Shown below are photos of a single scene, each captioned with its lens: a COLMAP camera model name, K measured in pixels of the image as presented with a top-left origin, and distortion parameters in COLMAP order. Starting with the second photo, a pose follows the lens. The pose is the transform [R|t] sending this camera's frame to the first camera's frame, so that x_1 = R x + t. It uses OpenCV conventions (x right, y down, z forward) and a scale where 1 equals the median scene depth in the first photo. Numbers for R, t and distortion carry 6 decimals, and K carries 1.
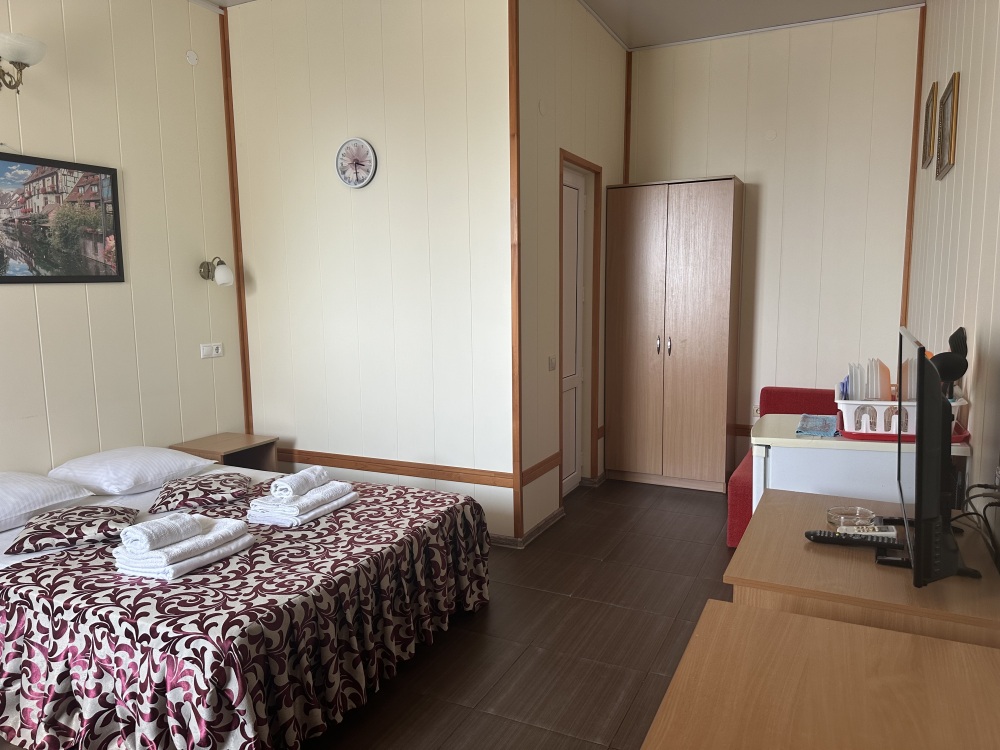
lens RADIAL K [[705.6, 0, 510.8], [0, 705.6, 373.6], [0, 0, 1]] dist [0.063128, -0.071240]
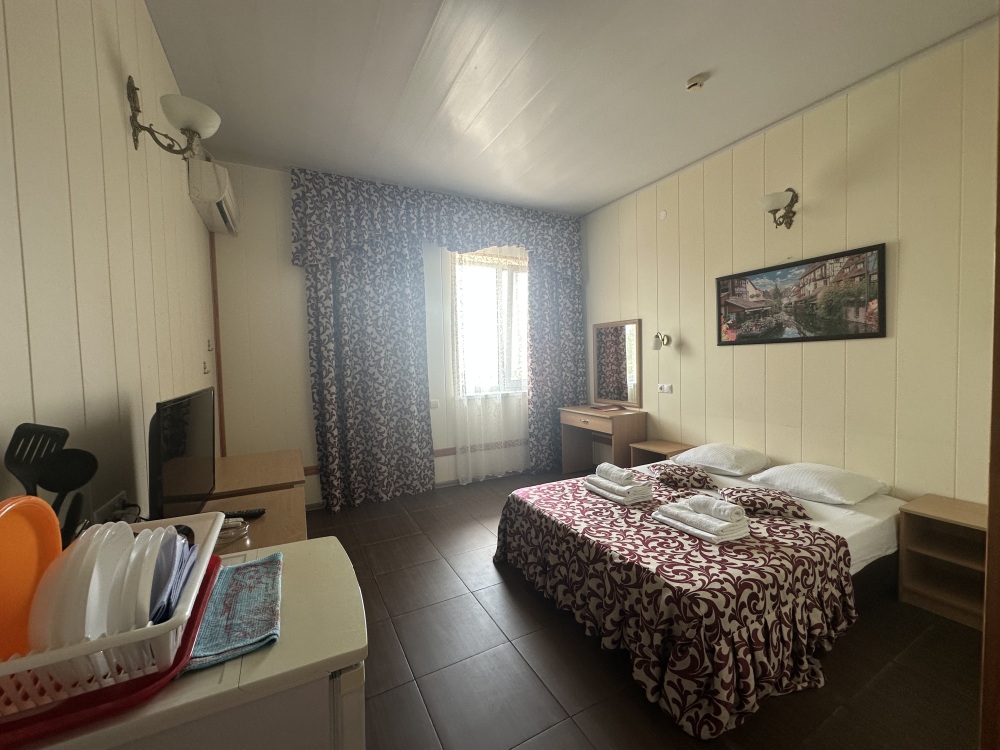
lens RADIAL K [[399.2, 0, 488.7], [0, 399.2, 354.4], [0, 0, 1]] dist [-0.002352, 0.000012]
pose [[-0.610077, 0.004097, -0.792332, 0.469203], [-0.078310, 0.994779, 0.065440, -0.115952], [0.788463, 0.101971, -0.606571, 1.117876]]
